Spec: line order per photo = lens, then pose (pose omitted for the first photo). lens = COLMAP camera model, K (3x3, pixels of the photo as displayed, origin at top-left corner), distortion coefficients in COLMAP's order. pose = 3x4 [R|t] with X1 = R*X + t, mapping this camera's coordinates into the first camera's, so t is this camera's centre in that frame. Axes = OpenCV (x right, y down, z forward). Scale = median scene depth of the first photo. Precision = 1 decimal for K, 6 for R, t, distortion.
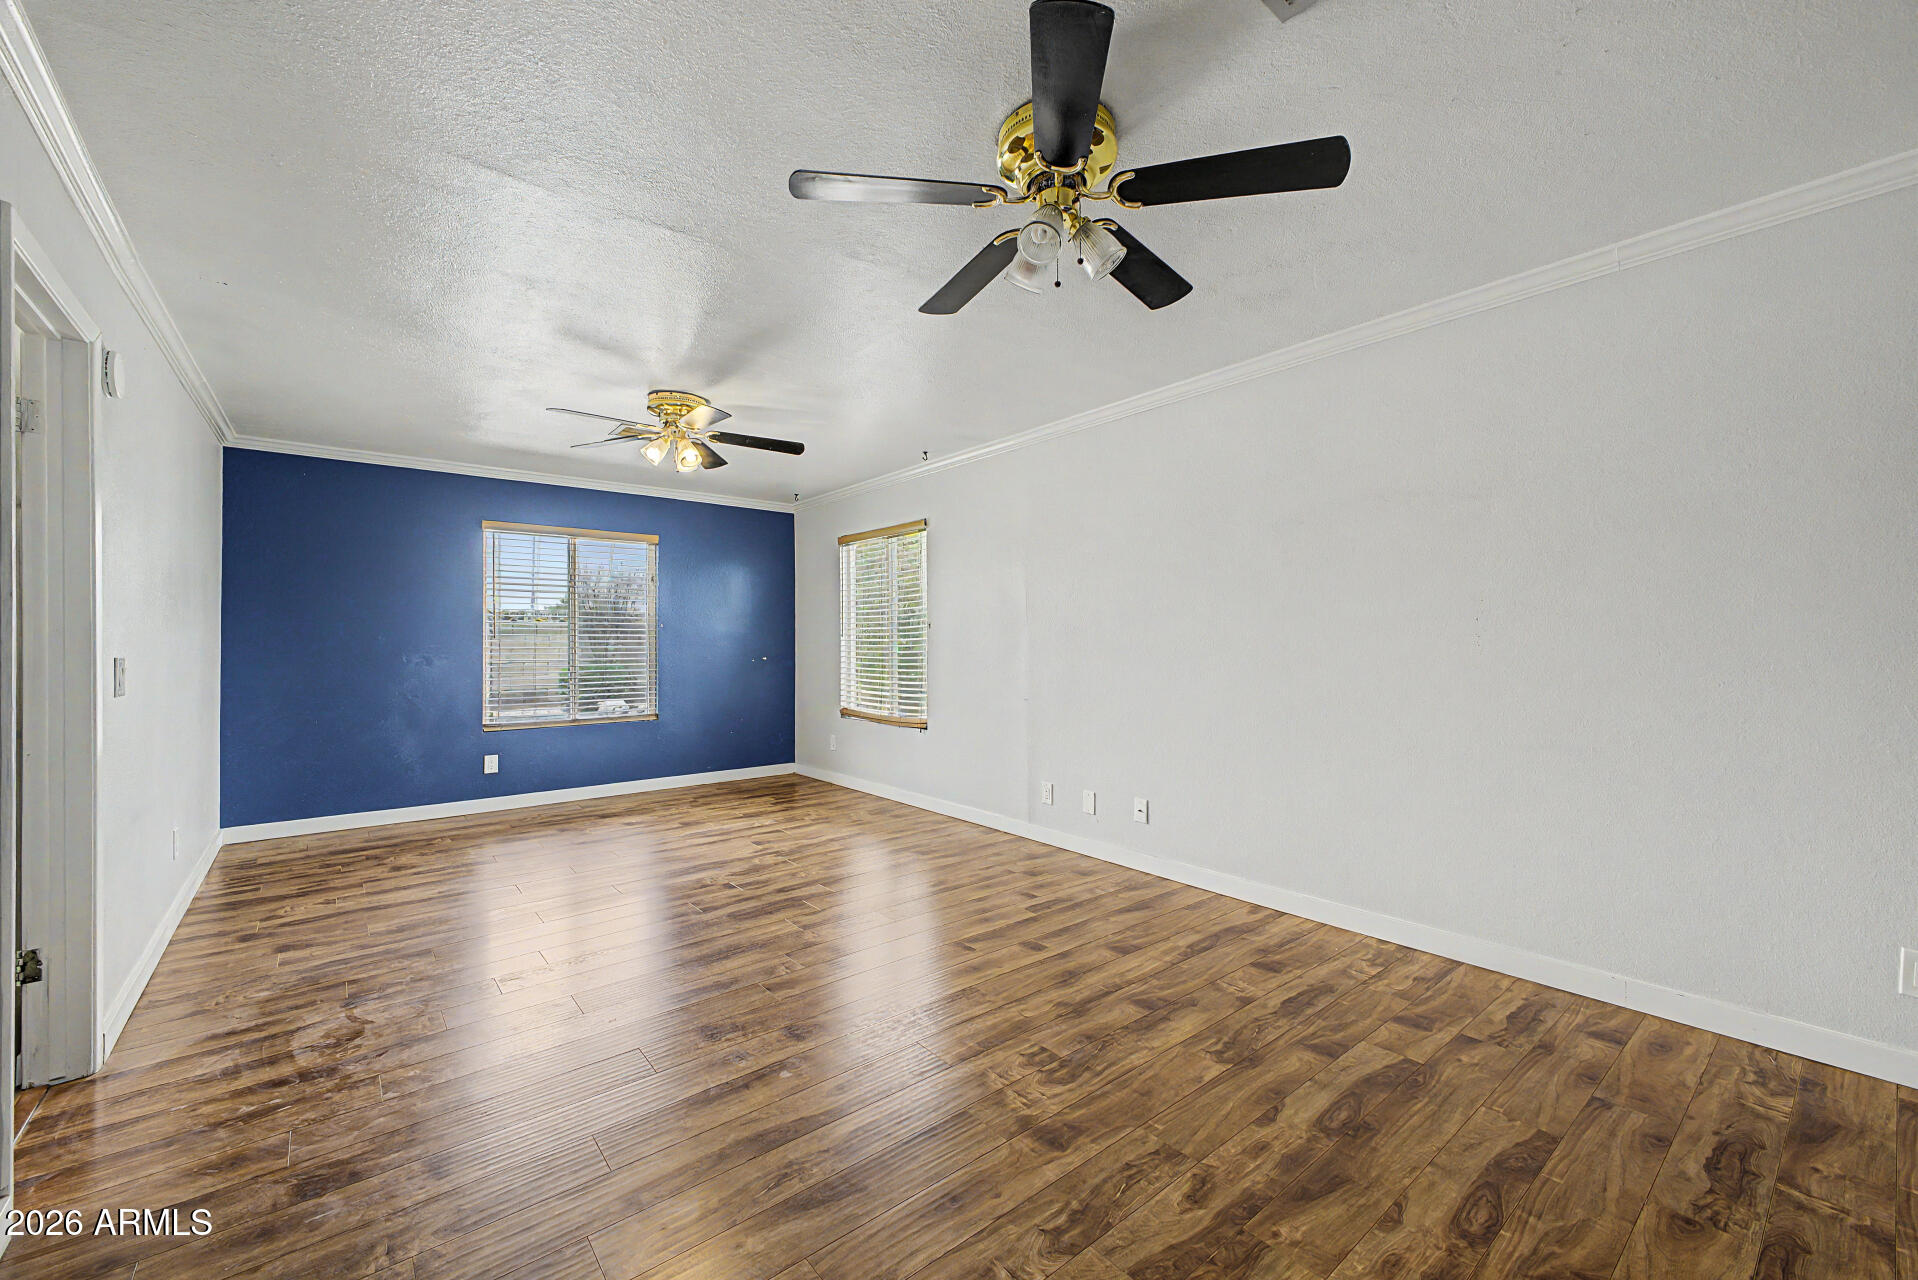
lens RADIAL K [[774.5, 0, 968.6], [0, 774.5, 639.4], [0, 0, 1]] dist [0.058765, -0.024482]
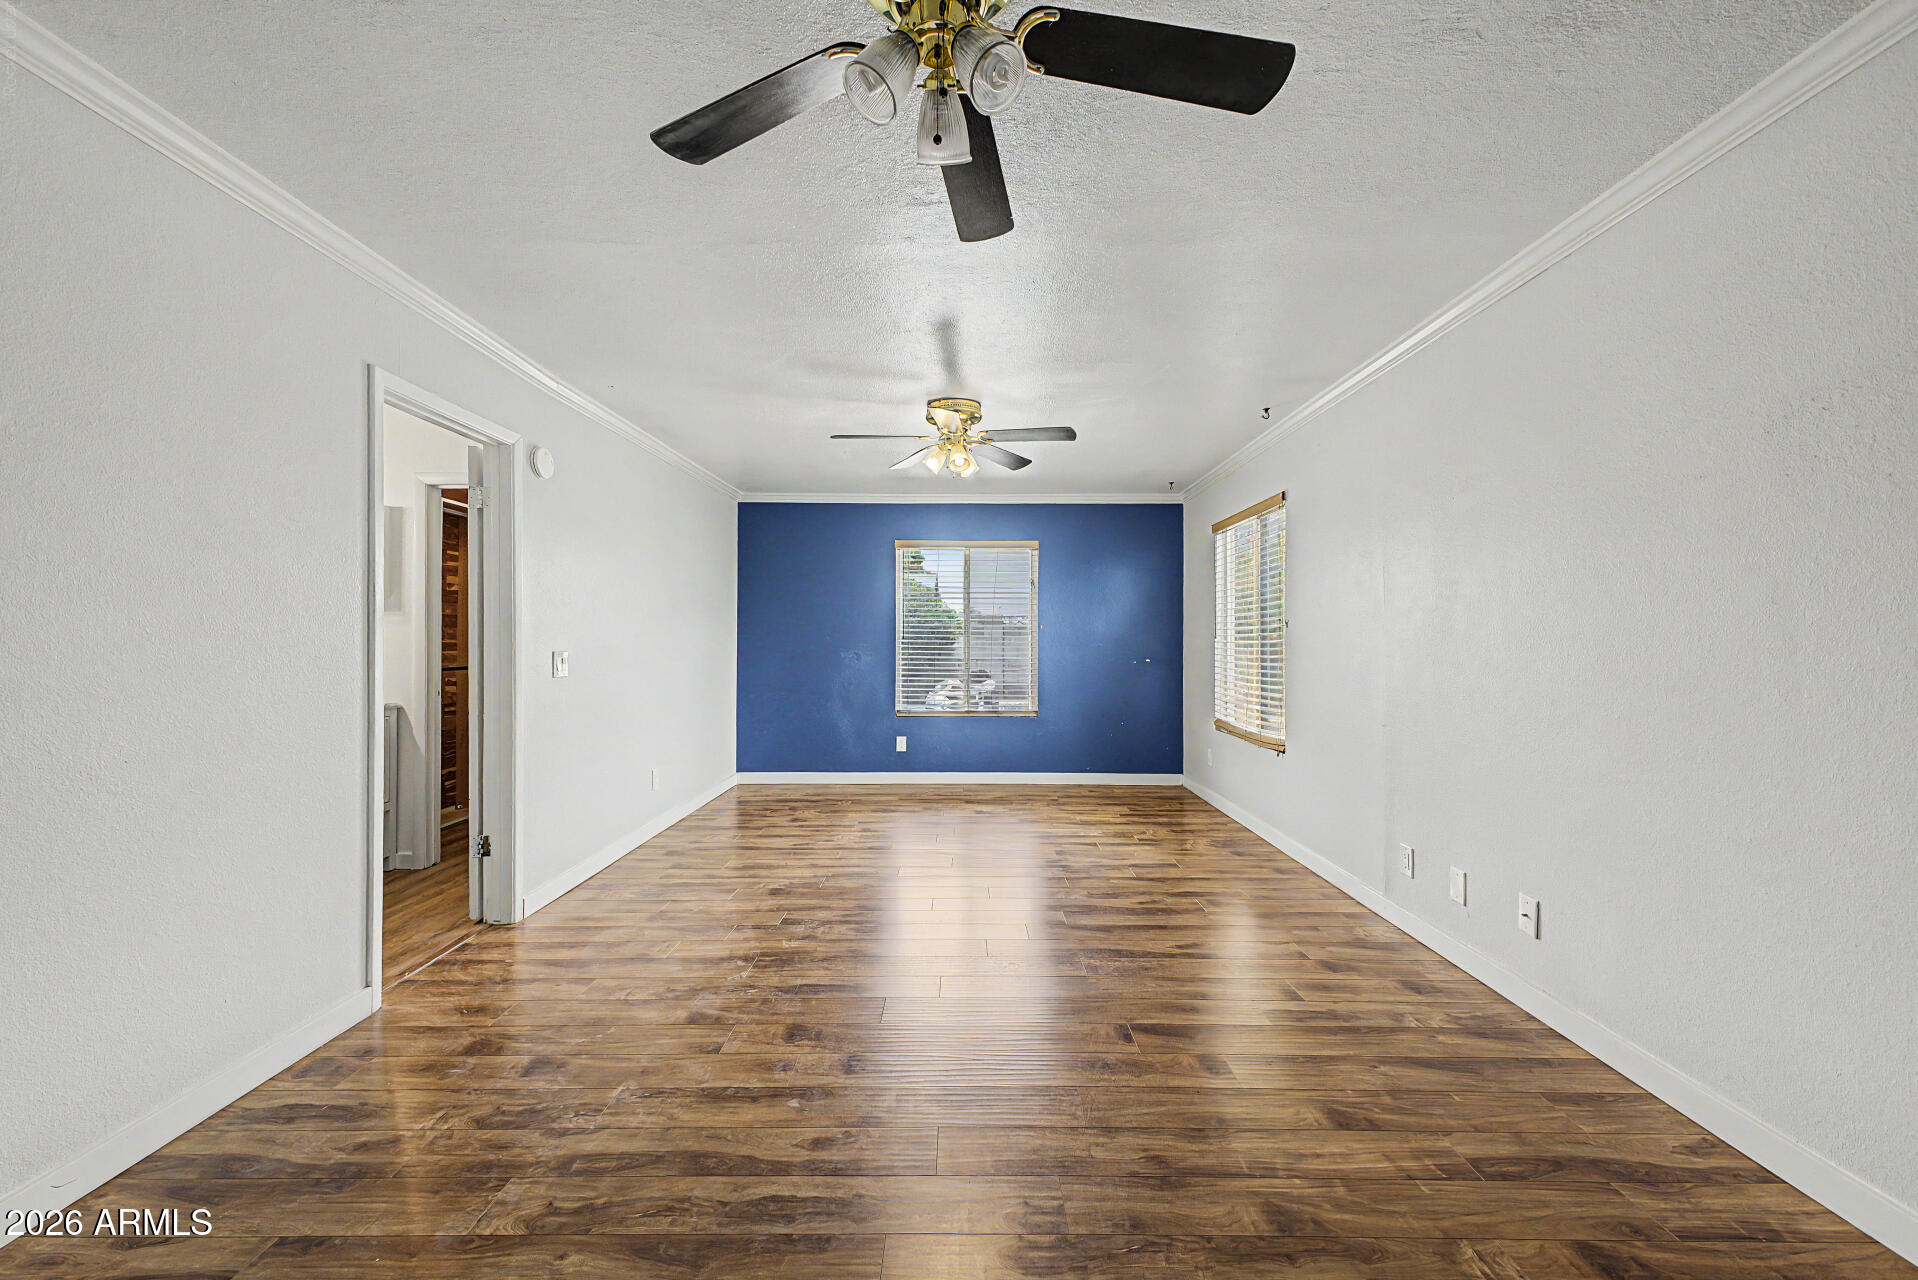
lens RADIAL K [[768.5, 0, 957.6], [0, 768.5, 647.5], [0, 0, 1]] dist [0.016047, -0.000491]
pose [[0.766375, 0.010906, -0.642301, 0.293574], [-0.004563, 0.999923, 0.011533, -0.002397], [0.642377, -0.005907, 0.766366, 0.244400]]
